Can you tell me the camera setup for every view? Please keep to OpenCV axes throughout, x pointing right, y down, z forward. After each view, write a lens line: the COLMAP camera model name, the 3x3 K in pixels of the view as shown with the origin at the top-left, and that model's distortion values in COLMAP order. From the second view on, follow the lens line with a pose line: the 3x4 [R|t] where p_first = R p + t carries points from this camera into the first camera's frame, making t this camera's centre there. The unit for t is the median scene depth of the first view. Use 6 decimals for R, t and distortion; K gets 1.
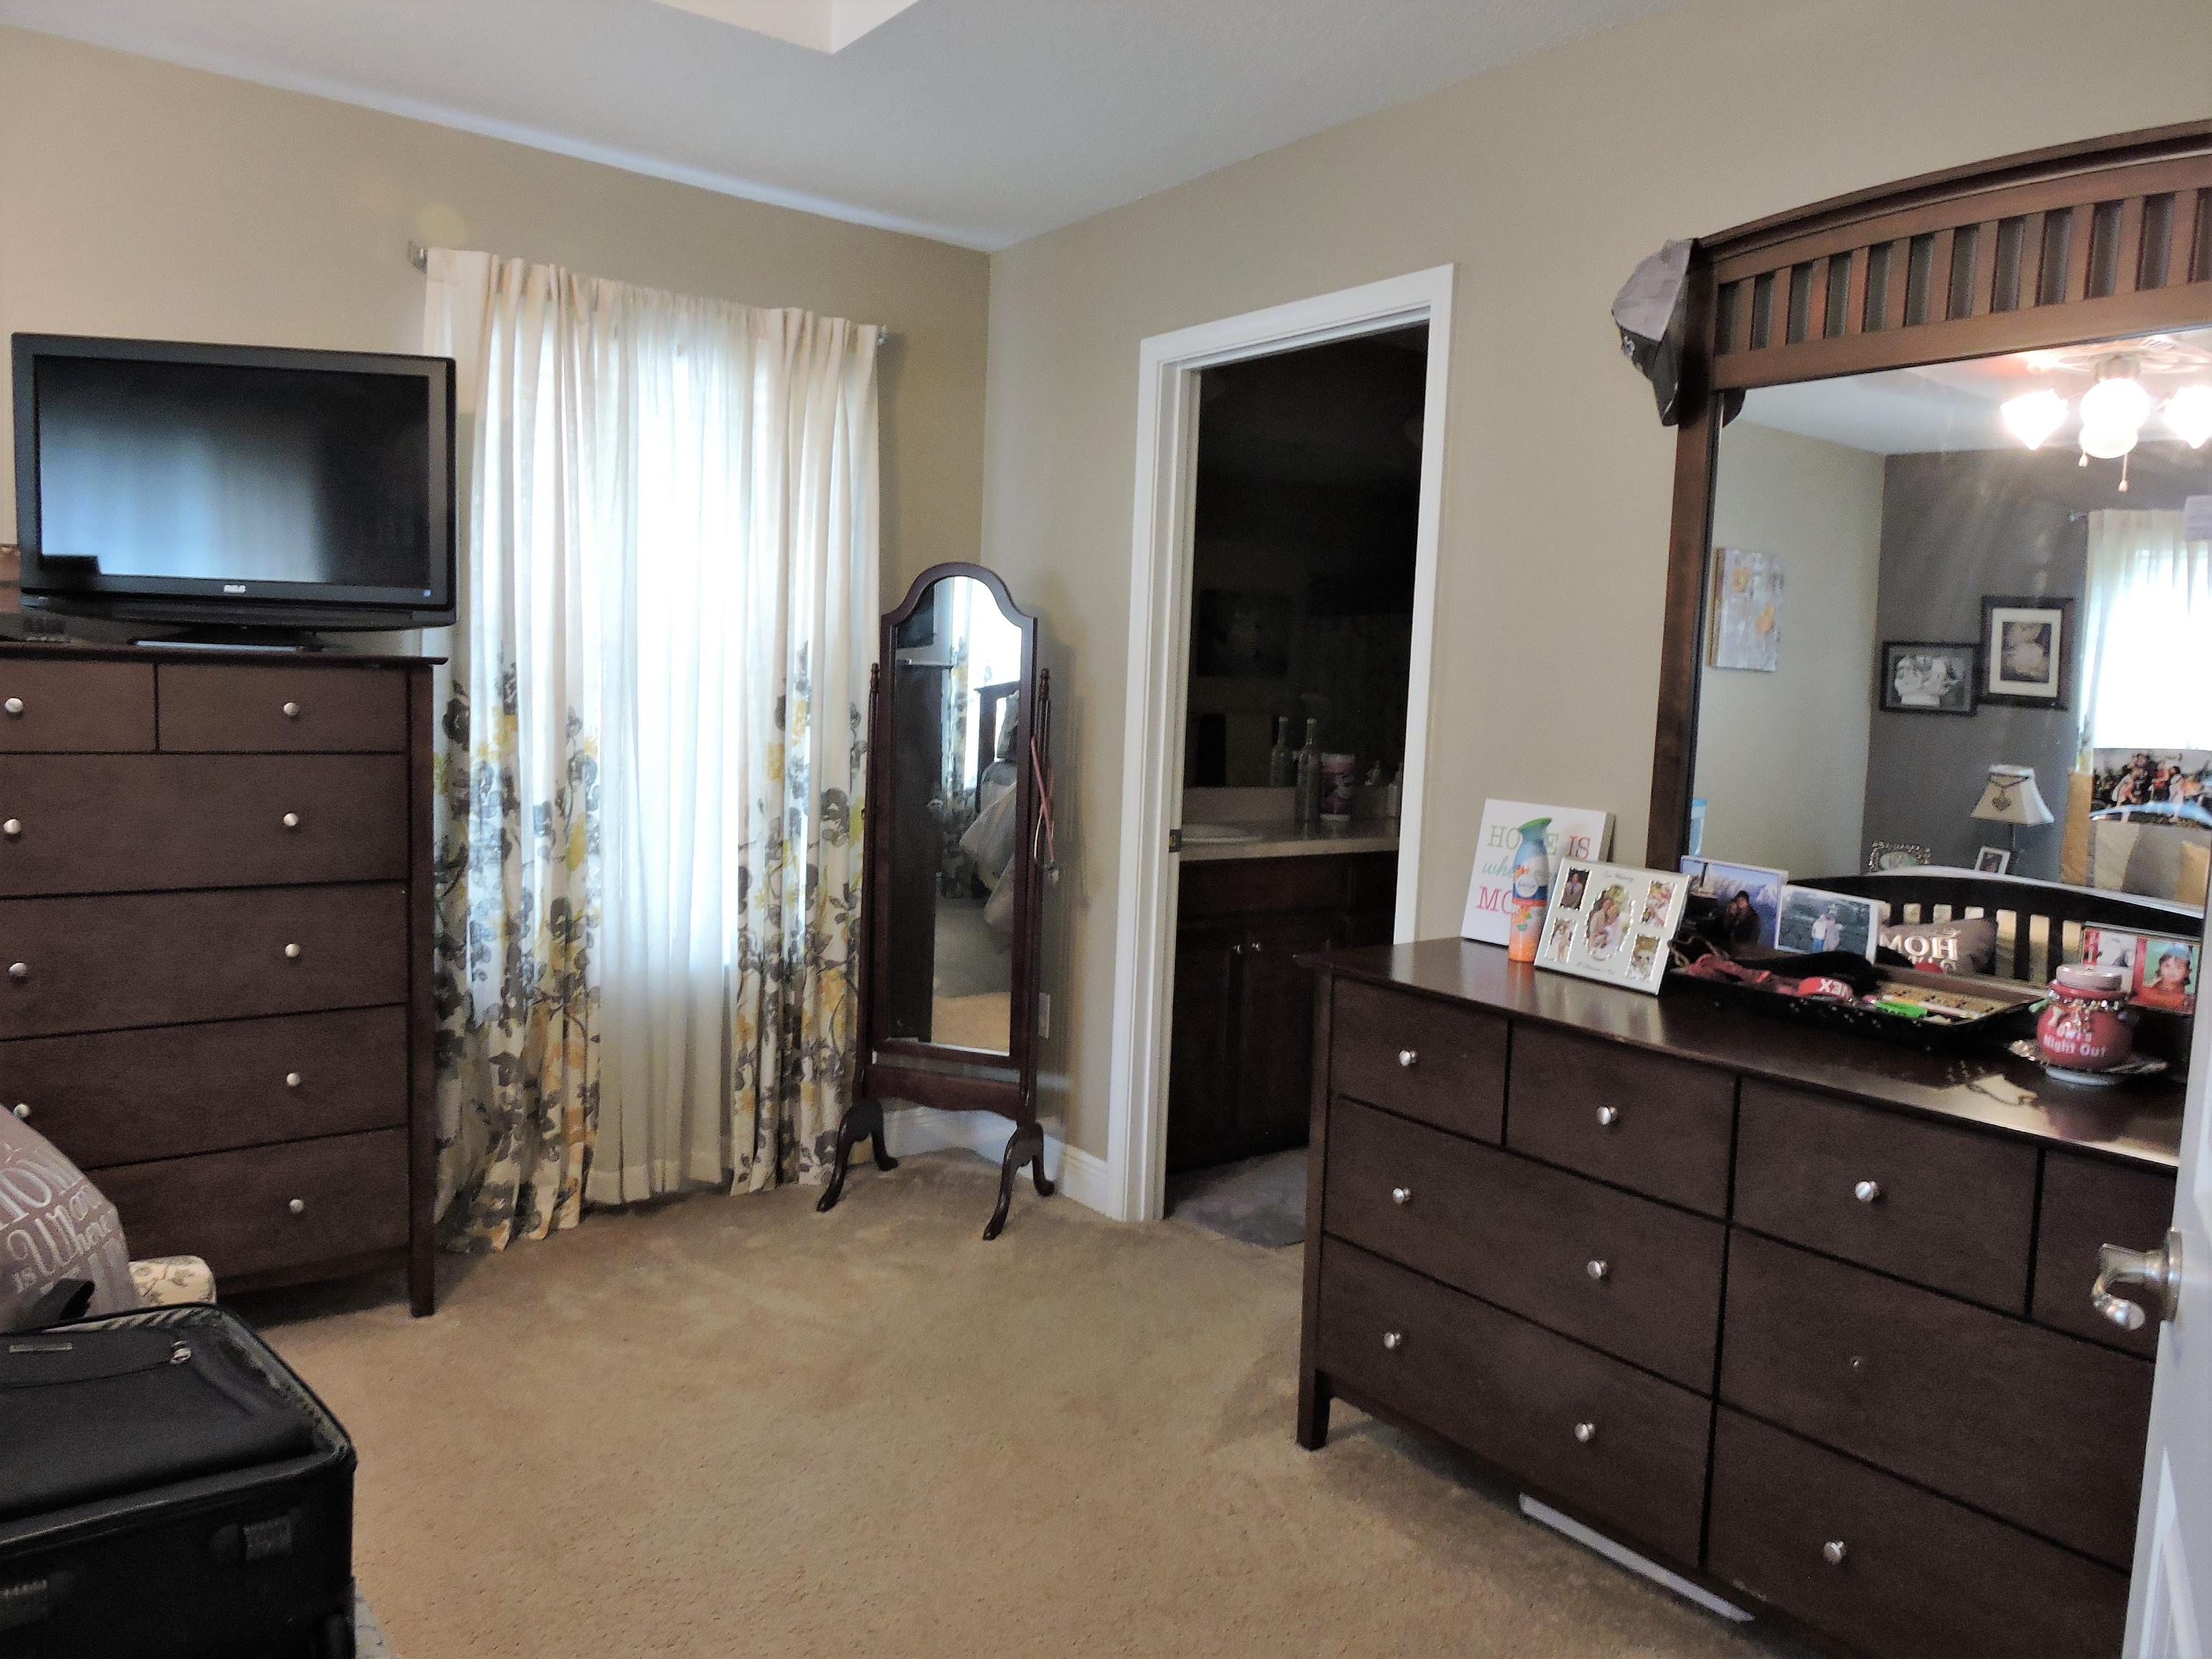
lens RADIAL K [[1594.4, 0, 1103.7], [0, 1594.4, 844.7], [0, 0, 1]] dist [0.006352, -0.002417]
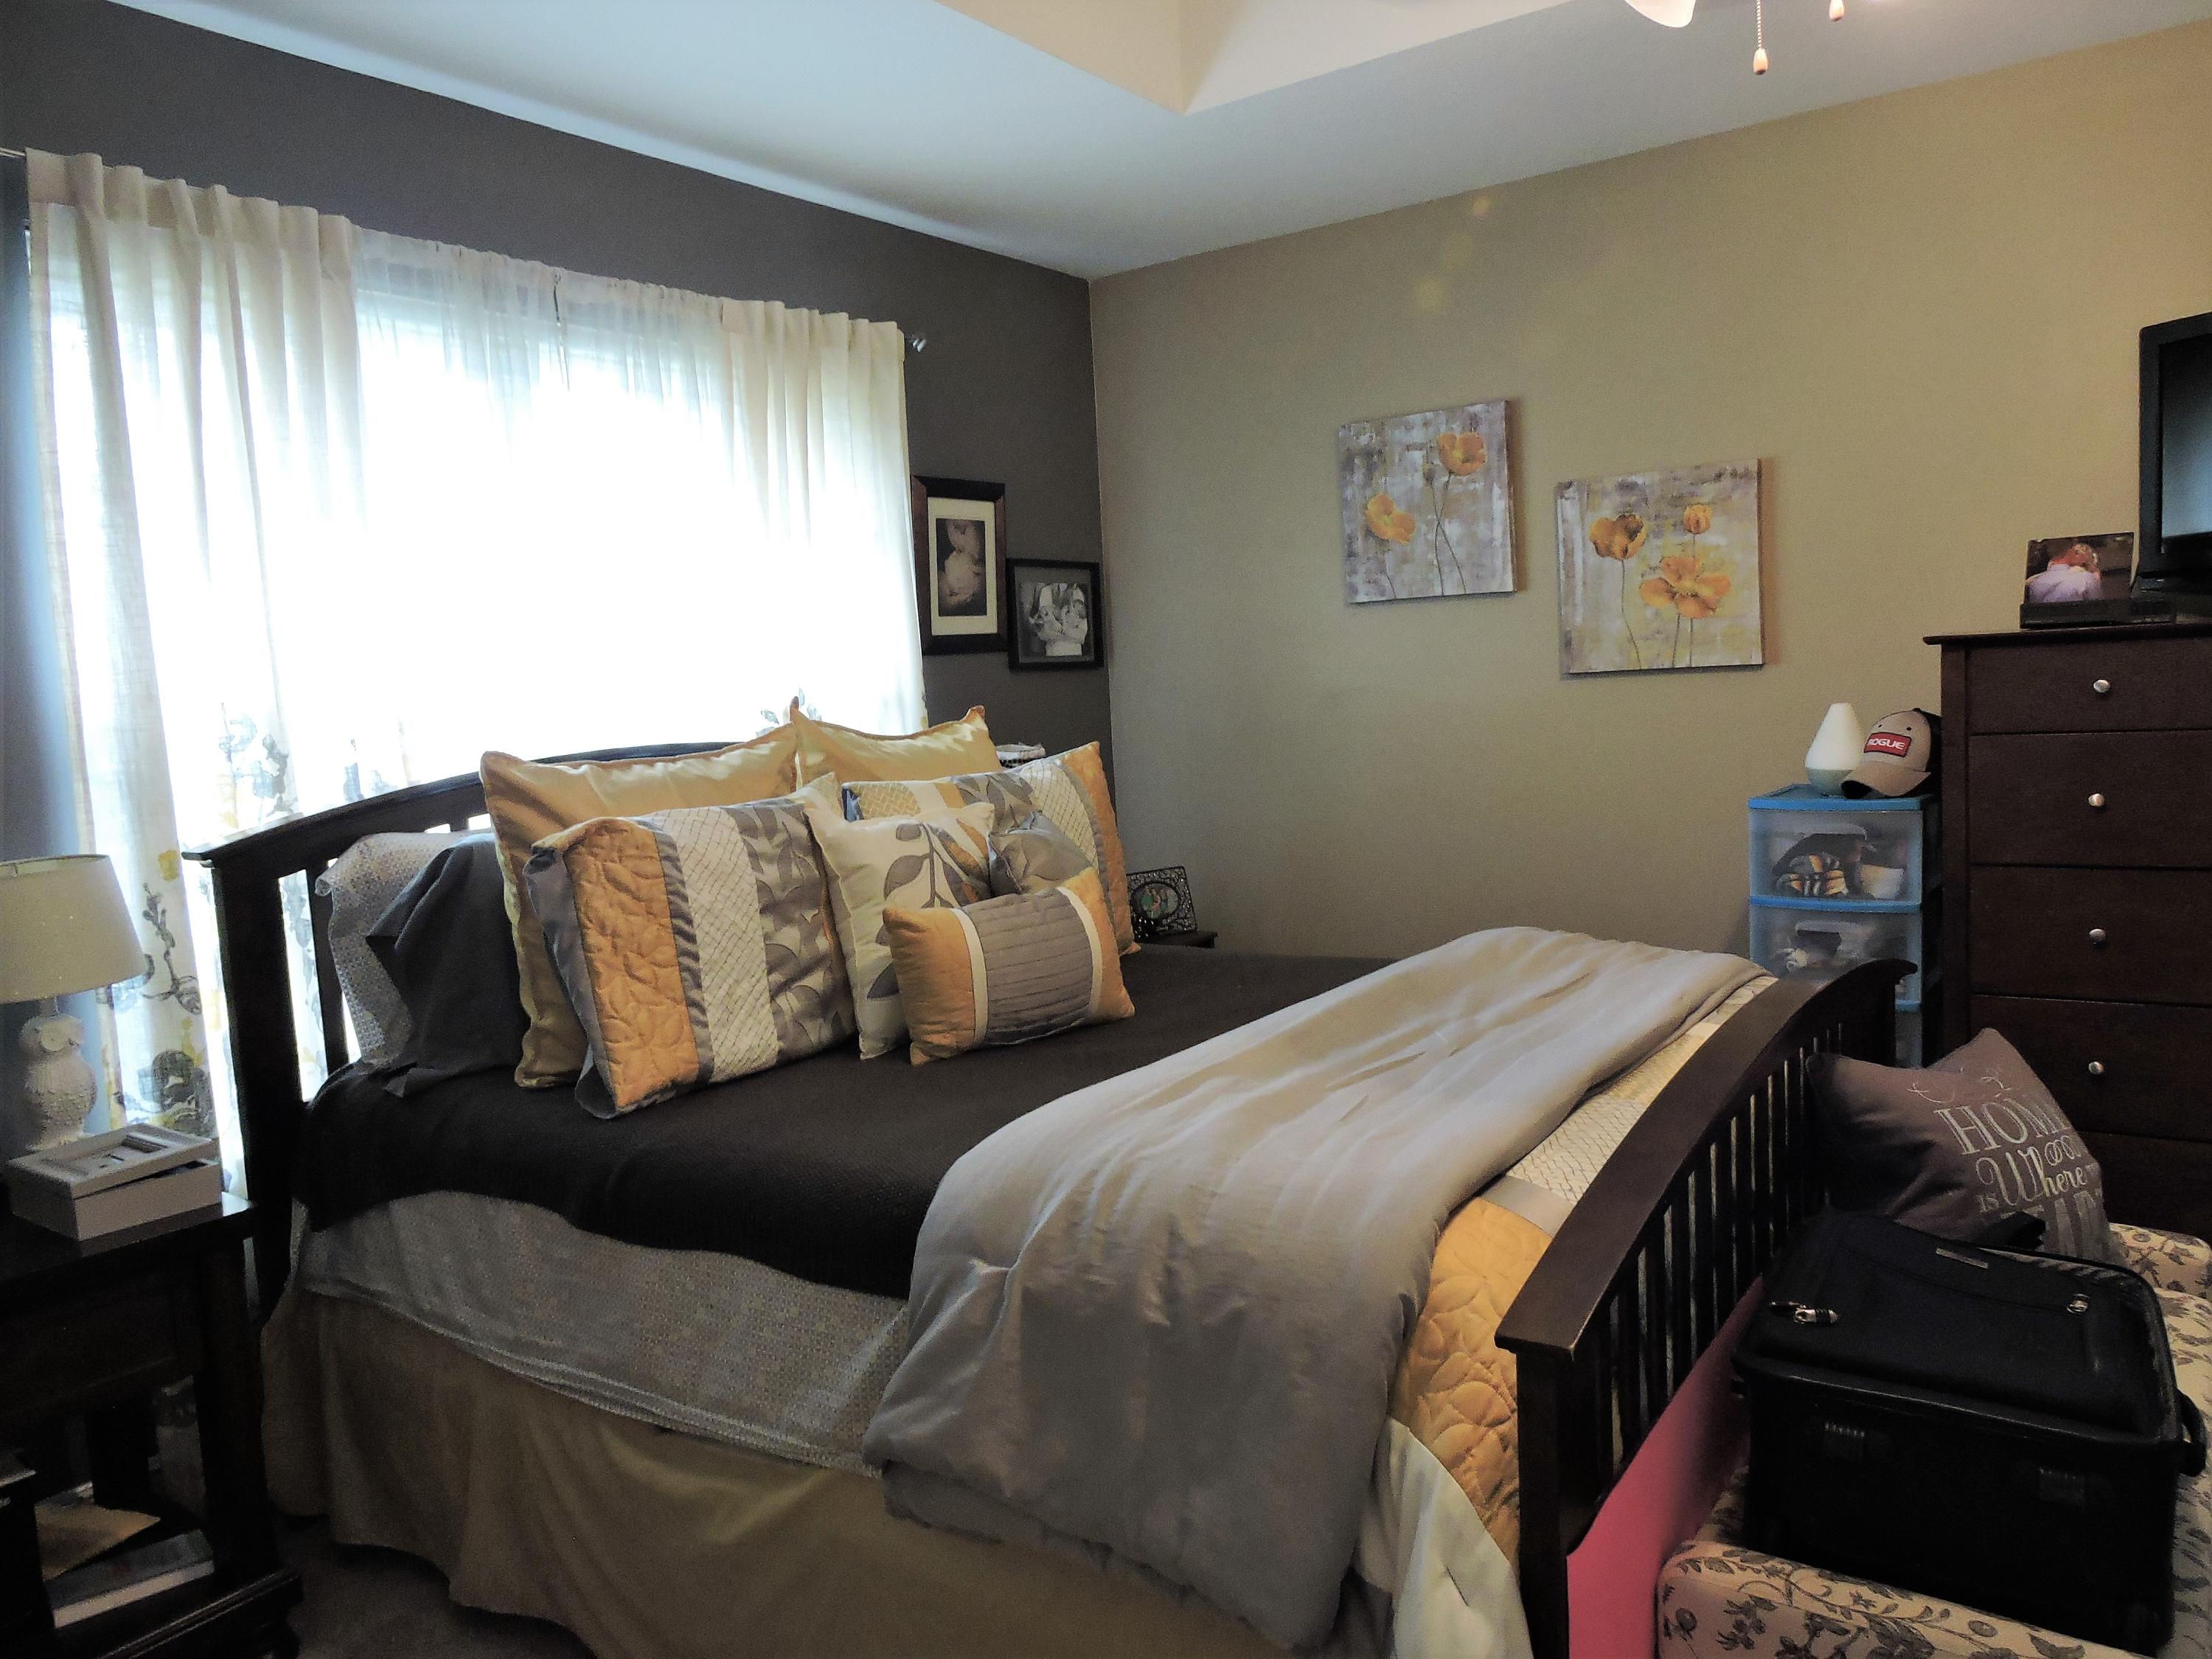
lens RADIAL K [[1594.4, 0, 1111.1], [0, 1594.4, 827.8], [0, 0, 1]] dist [0.006352, -0.002417]
pose [[0.313713, 0.035280, -0.948862, 0.128955], [-0.033374, 0.999102, 0.026114, 0.001591], [0.948931, 0.023475, 0.314609, 0.044917]]
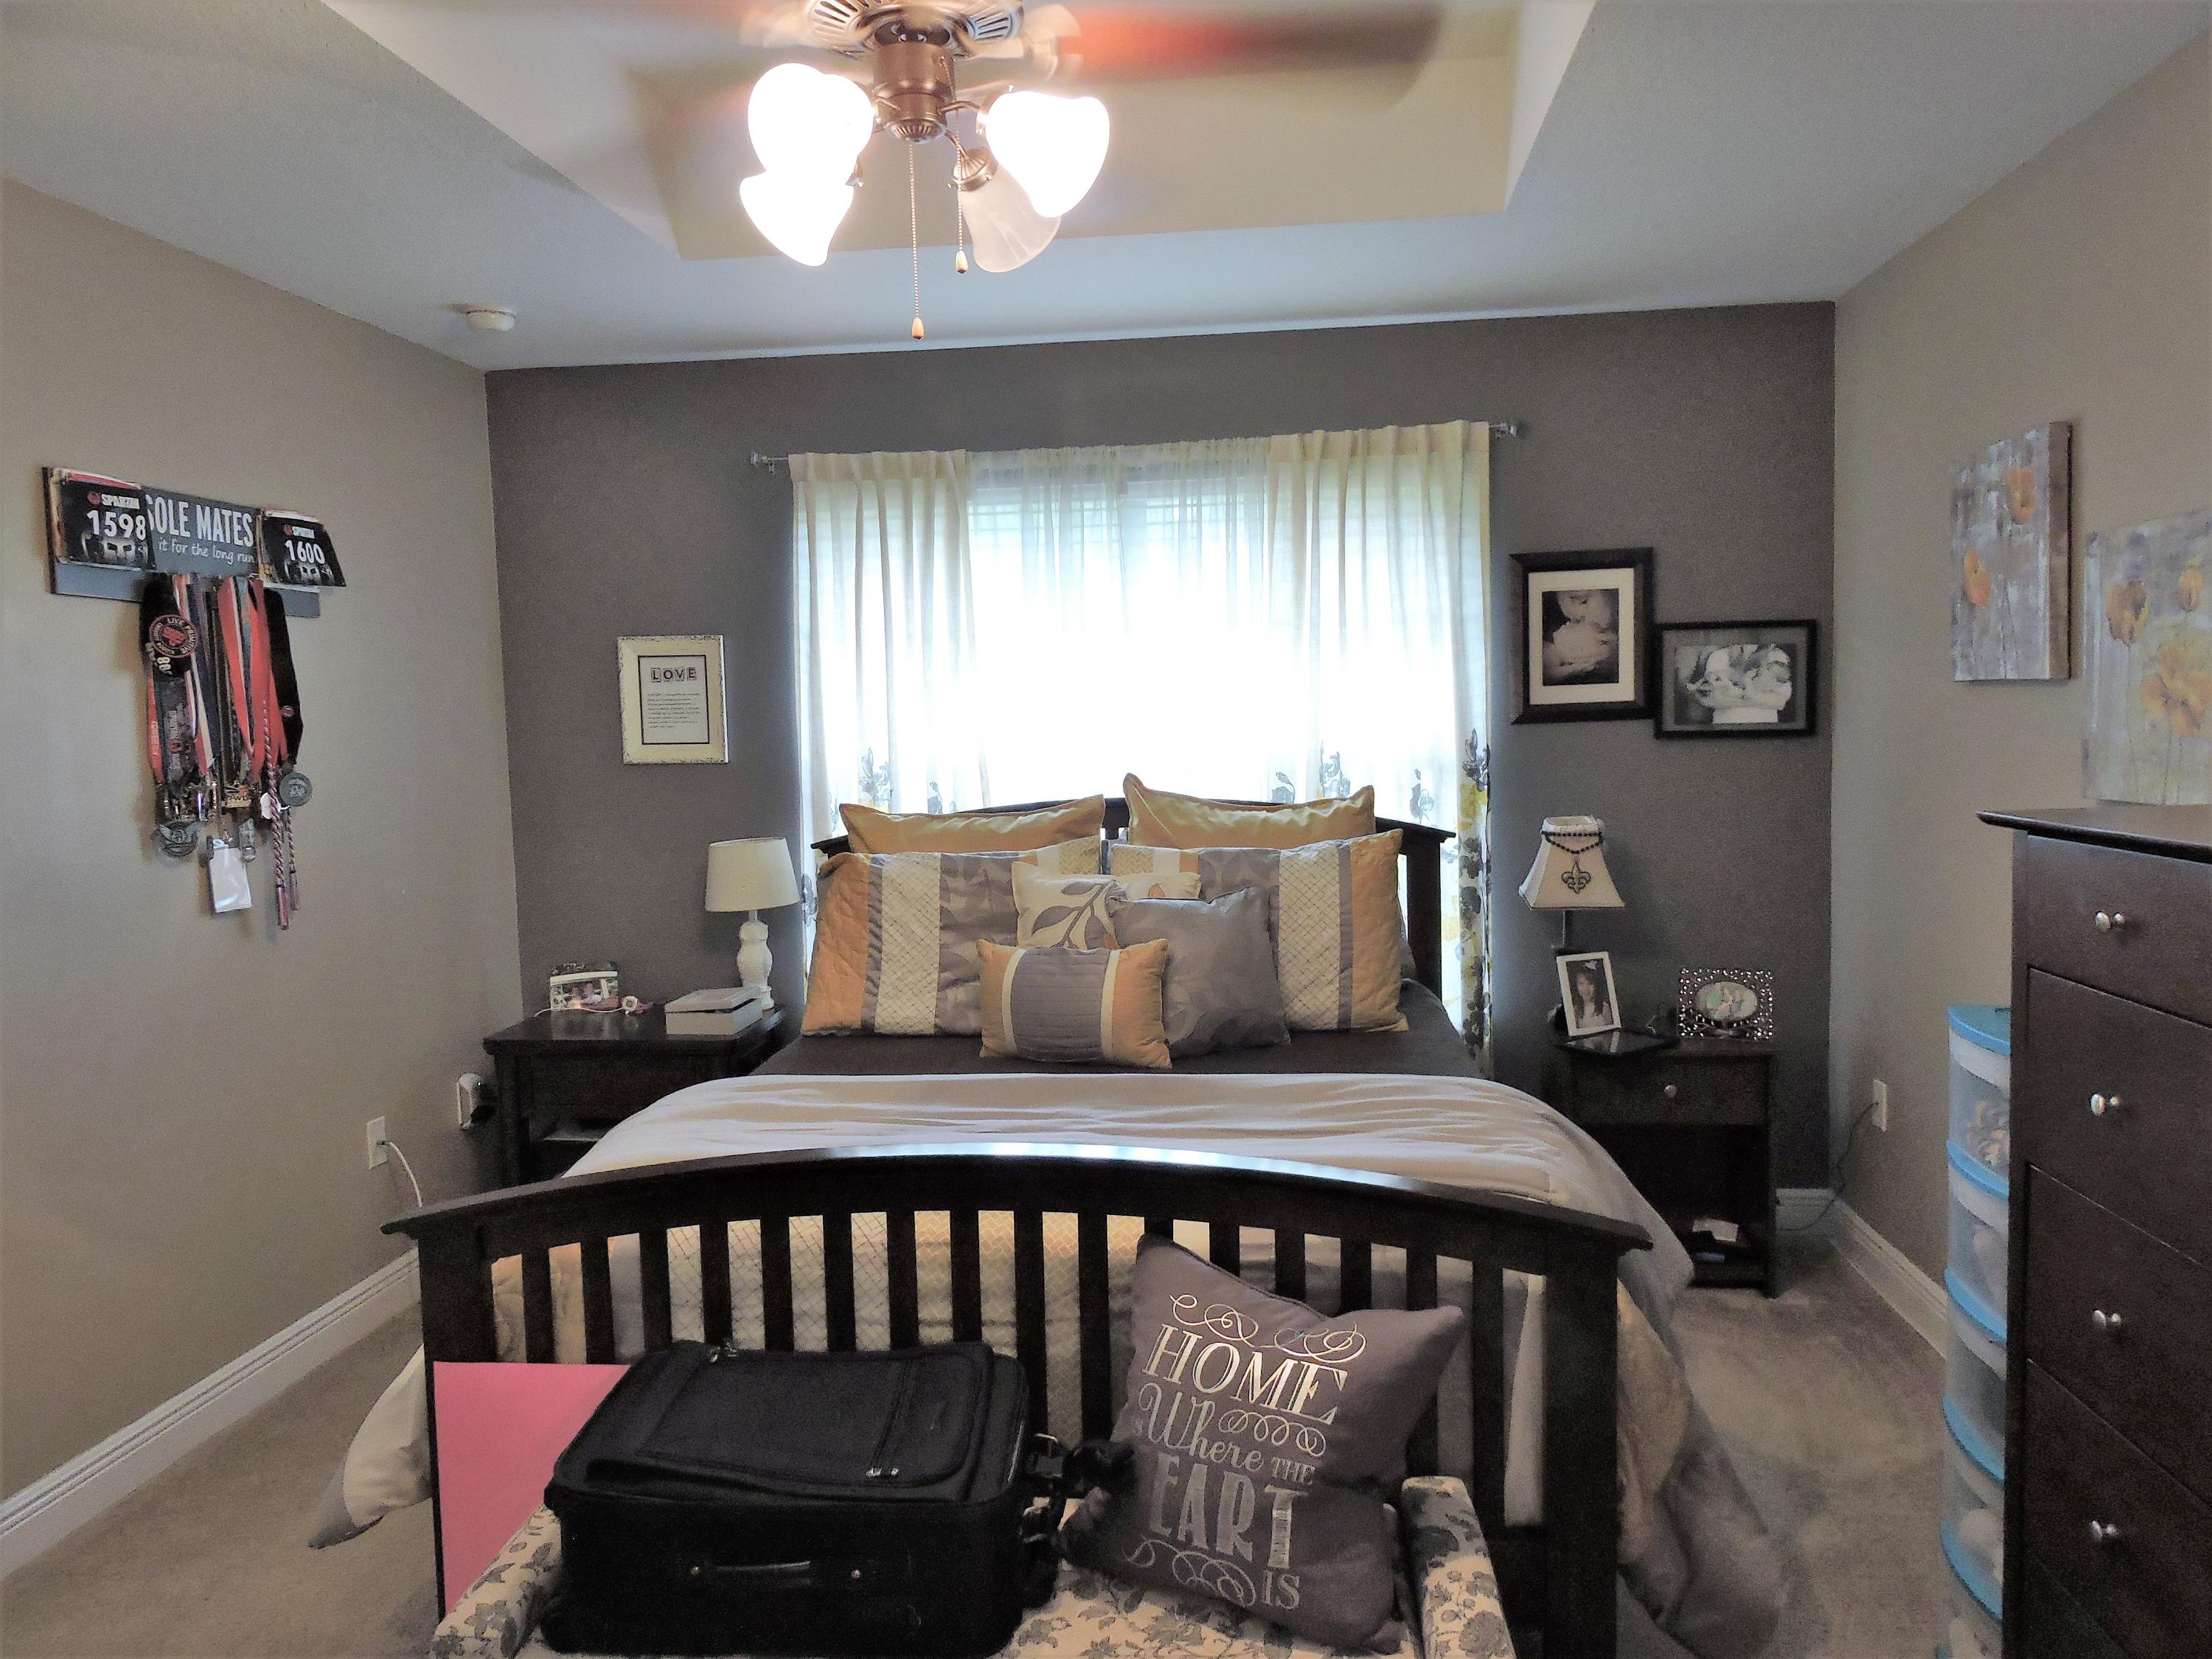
lens RADIAL K [[1594.4, 0, 1111.1], [0, 1594.4, 831.0], [0, 0, 1]] dist [0.006352, -0.002417]
pose [[-0.673557, 0.037593, -0.738179, 0.079110], [-0.075451, 0.989992, 0.119264, -0.177889], [0.735274, 0.136027, -0.663979, 1.171747]]
